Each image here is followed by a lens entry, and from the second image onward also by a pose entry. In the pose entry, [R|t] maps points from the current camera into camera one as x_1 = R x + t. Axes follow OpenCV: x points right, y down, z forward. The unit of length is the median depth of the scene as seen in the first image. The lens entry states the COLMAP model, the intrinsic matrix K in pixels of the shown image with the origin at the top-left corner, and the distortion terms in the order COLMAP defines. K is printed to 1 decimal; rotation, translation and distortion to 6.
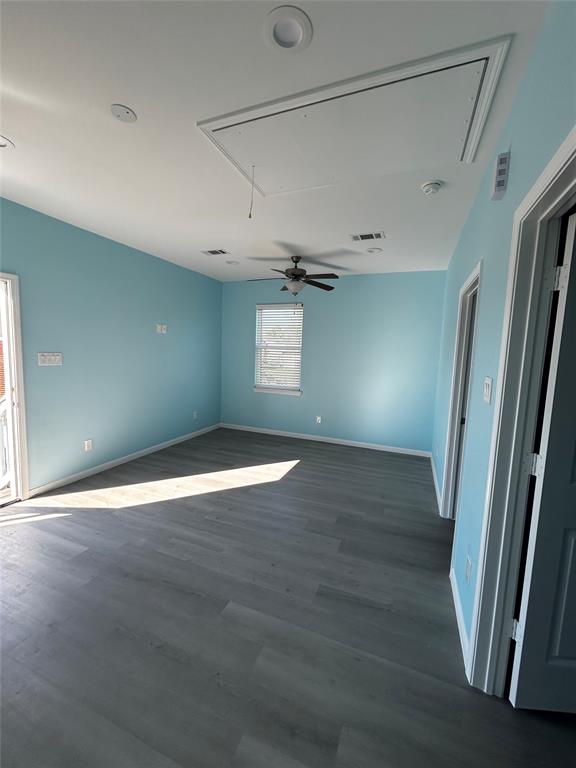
lens RADIAL K [[310.7, 0, 287.9], [0, 310.7, 382.0], [0, 0, 1]] dist [-0.001022, 0.000103]
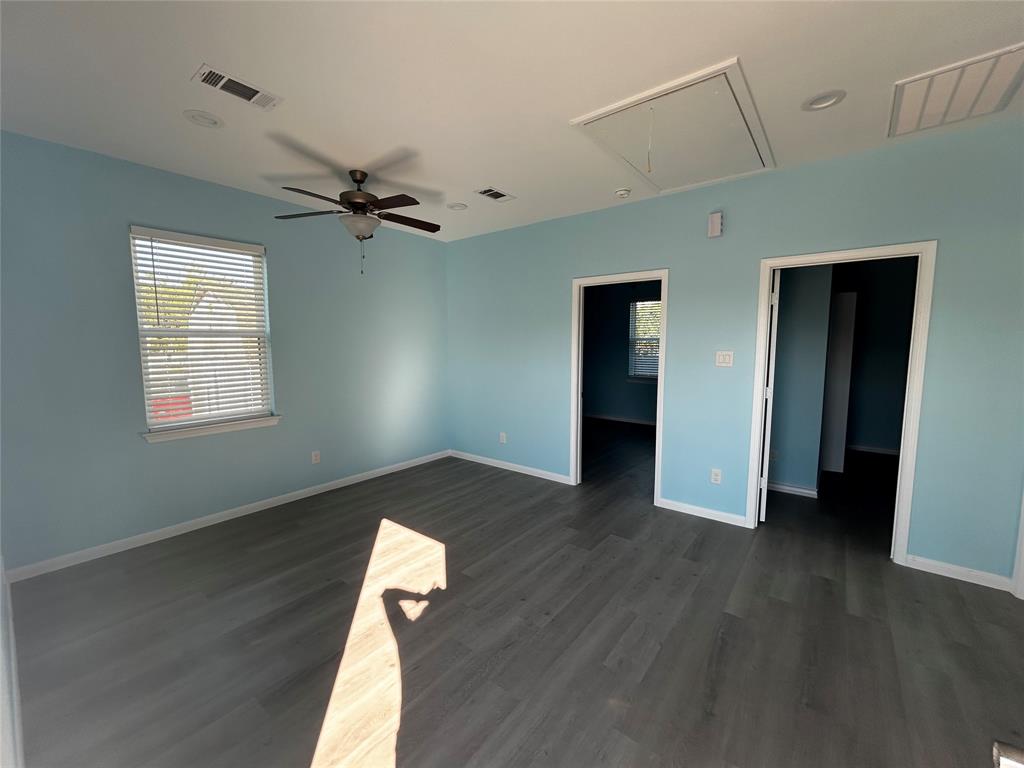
lens RADIAL K [[414.3, 0, 509.6], [0, 414.3, 384.2], [0, 0, 1]] dist [-0.001022, 0.000103]
pose [[0.289985, -0.132917, 0.947756, -1.080909], [0.106161, 0.988664, 0.106172, -0.119771], [-0.951125, 0.069826, 0.300808, 0.886906]]
